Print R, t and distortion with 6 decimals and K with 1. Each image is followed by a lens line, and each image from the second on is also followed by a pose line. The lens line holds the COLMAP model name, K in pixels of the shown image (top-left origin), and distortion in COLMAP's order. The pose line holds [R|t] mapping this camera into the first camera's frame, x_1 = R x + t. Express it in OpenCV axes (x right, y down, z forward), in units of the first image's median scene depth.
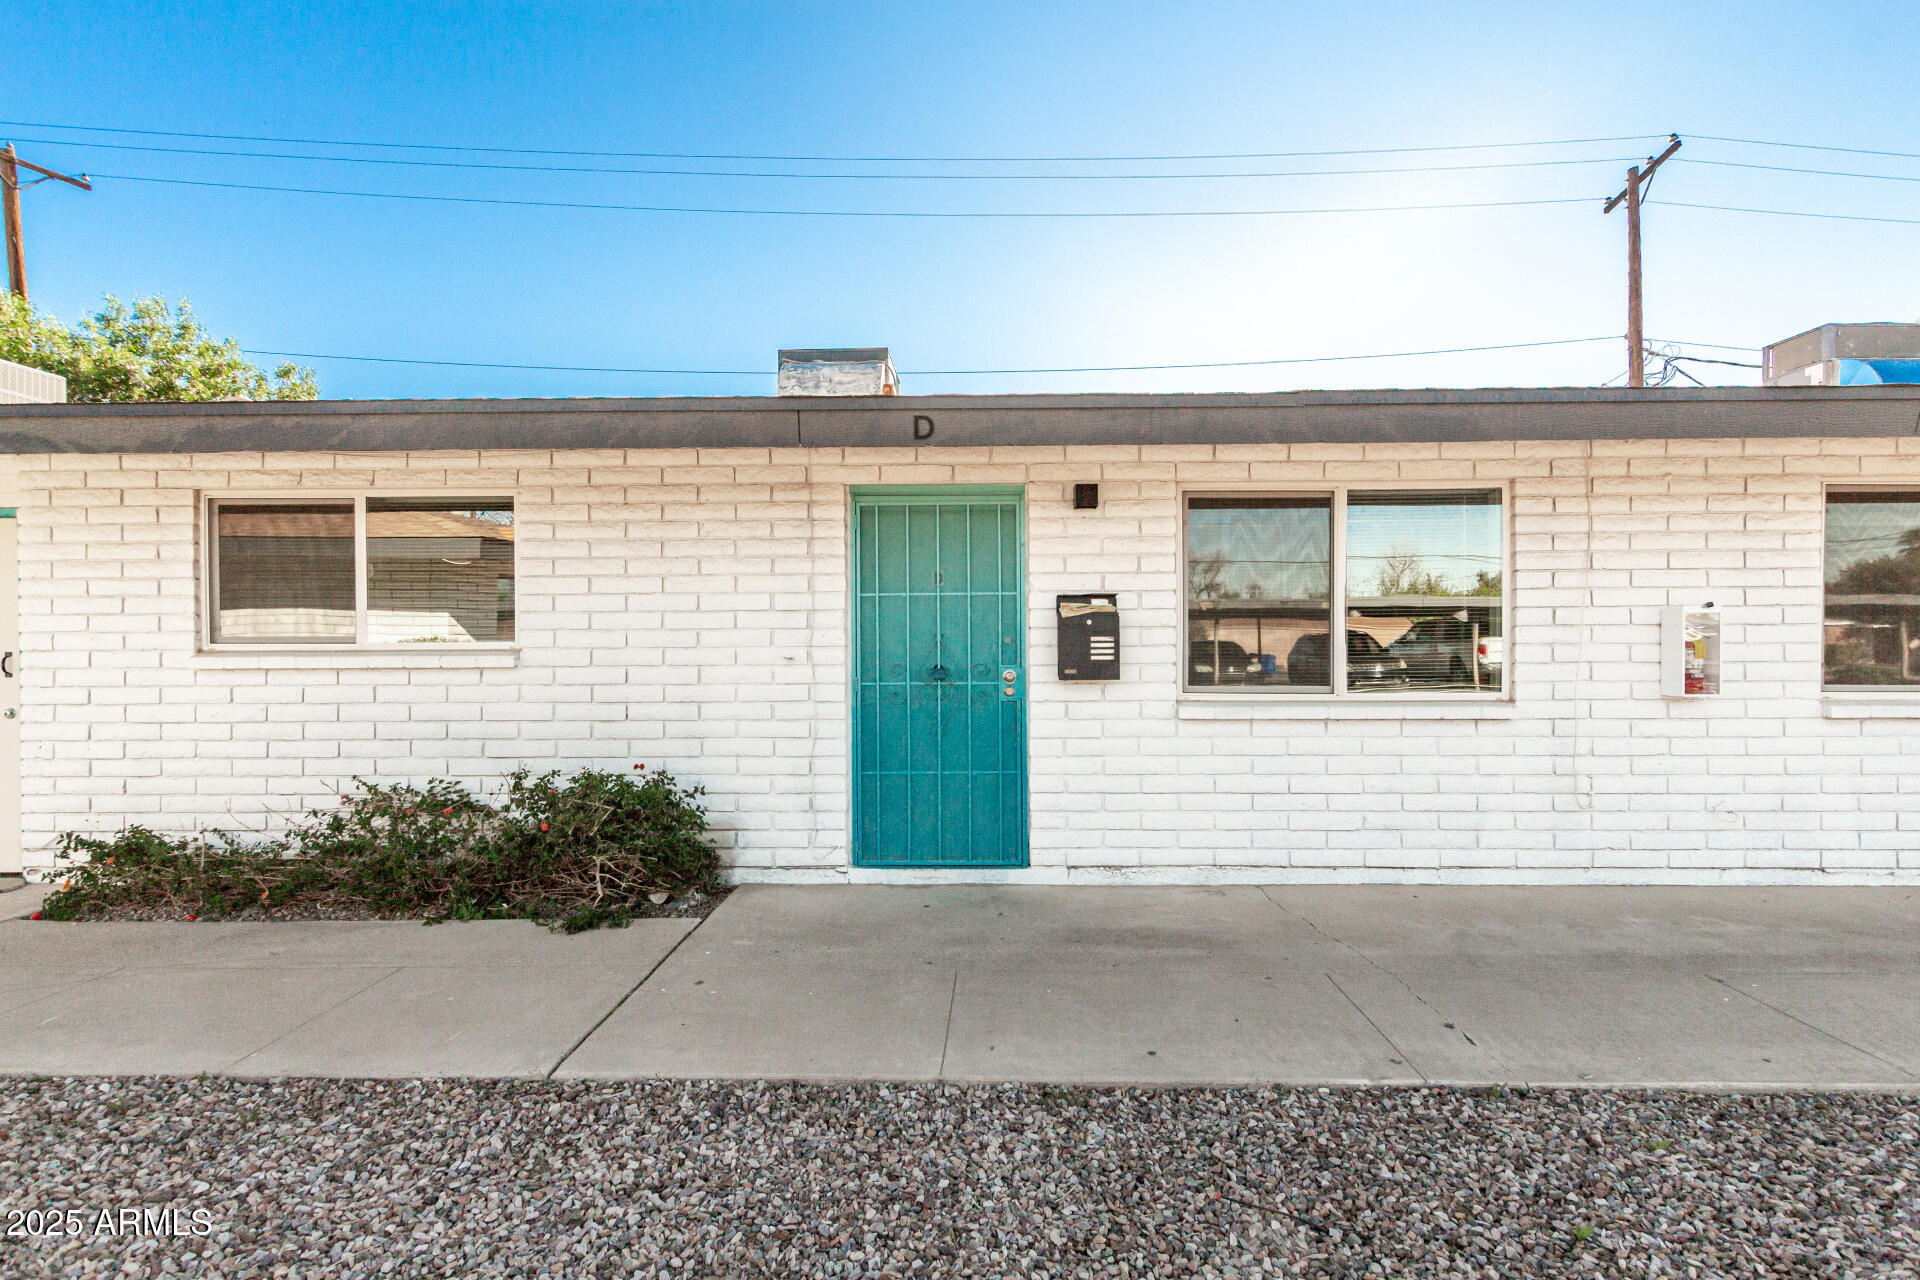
lens RADIAL K [[903.8, 0, 964.4], [0, 903.8, 635.1], [0, 0, 1]] dist [0.013995, -0.008724]
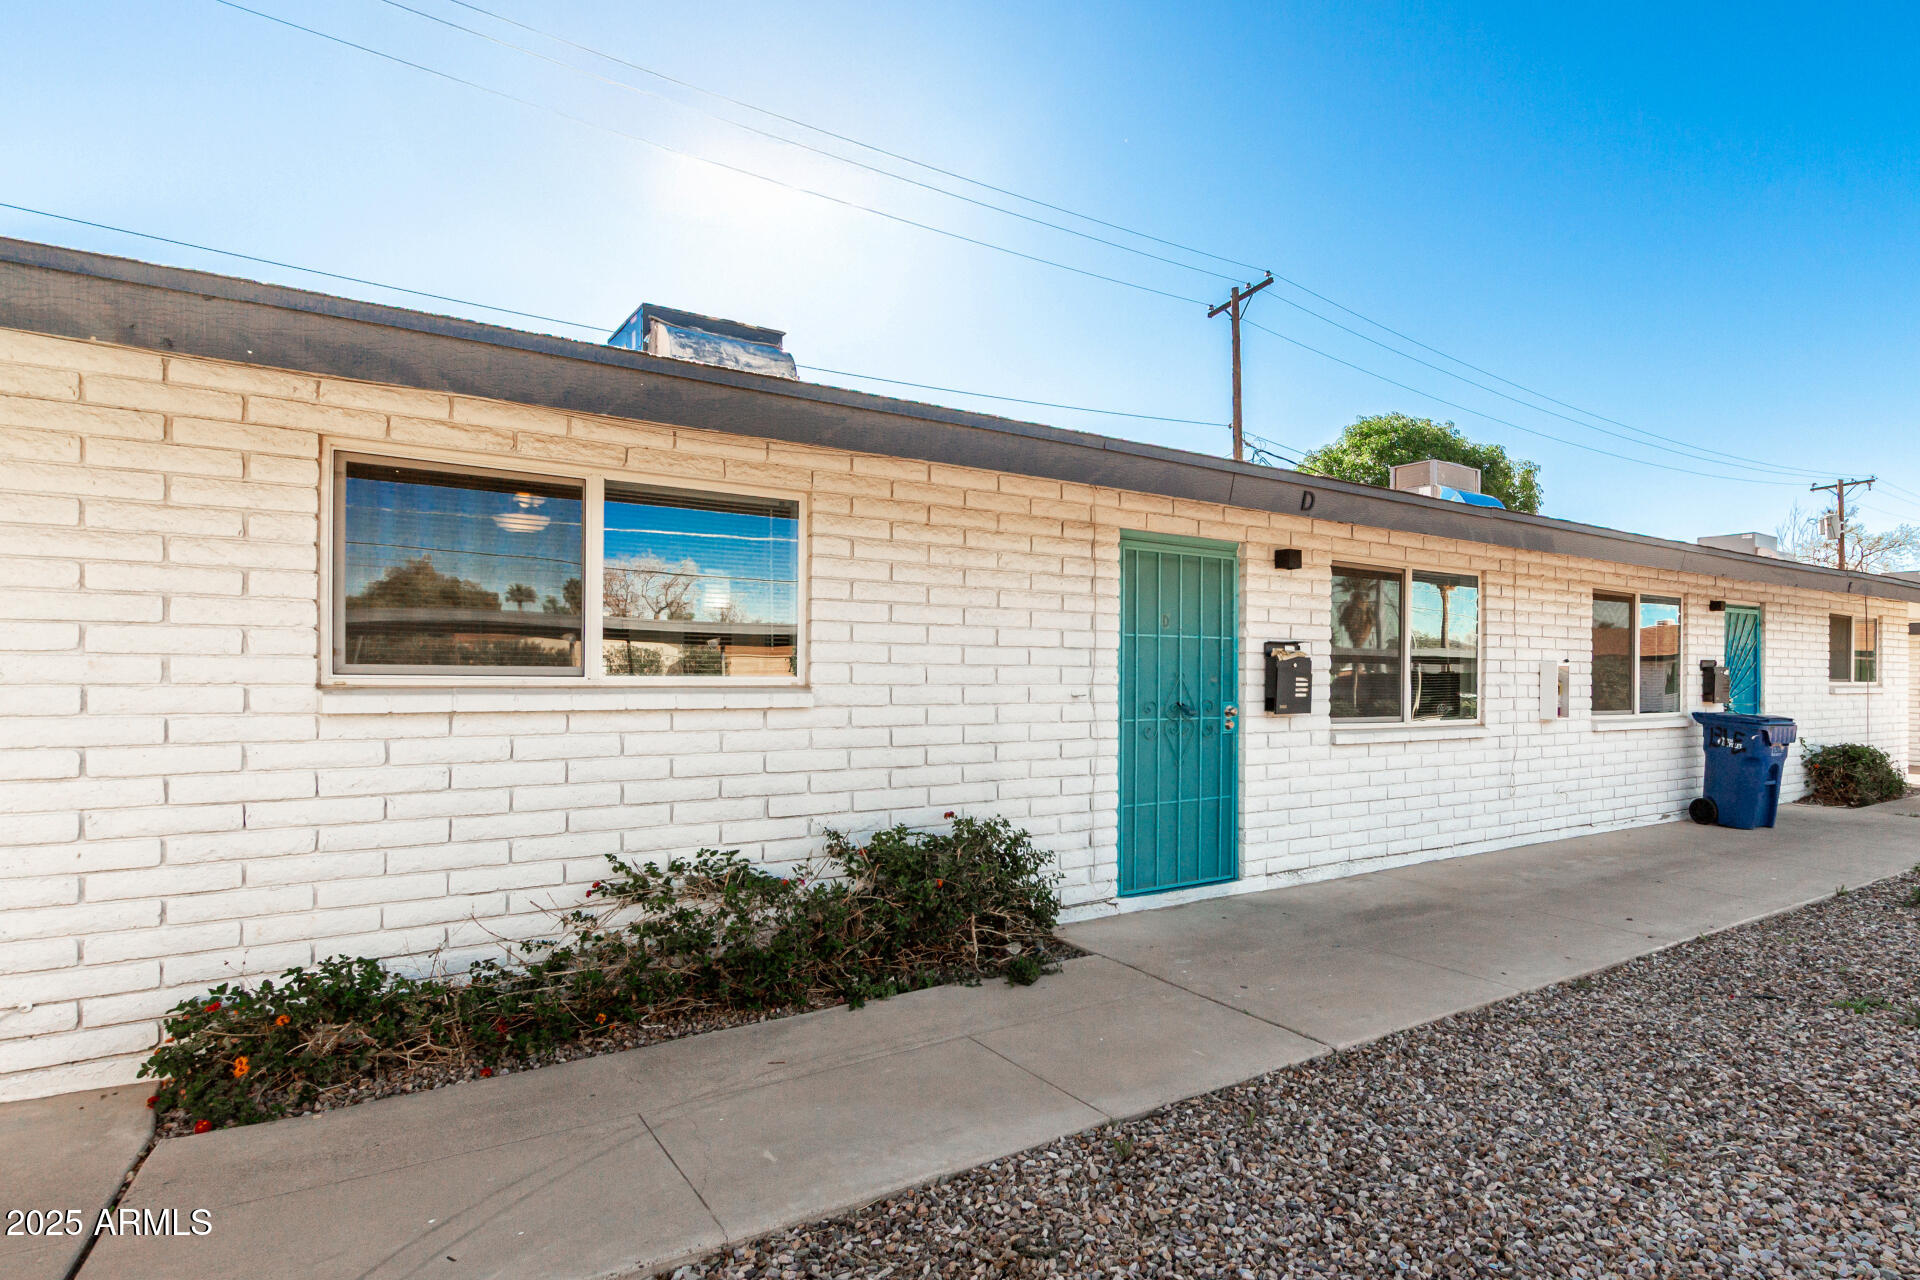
lens RADIAL K [[1160.7, 0, 960.7], [0, 1160.7, 659.2], [0, 0, 1]] dist [0.003963, 0.002475]
pose [[0.776195, 0.018873, 0.630210, -1.097978], [-0.013500, 0.999820, -0.013314, 0.003834], [-0.630348, 0.001826, 0.776310, 0.084162]]
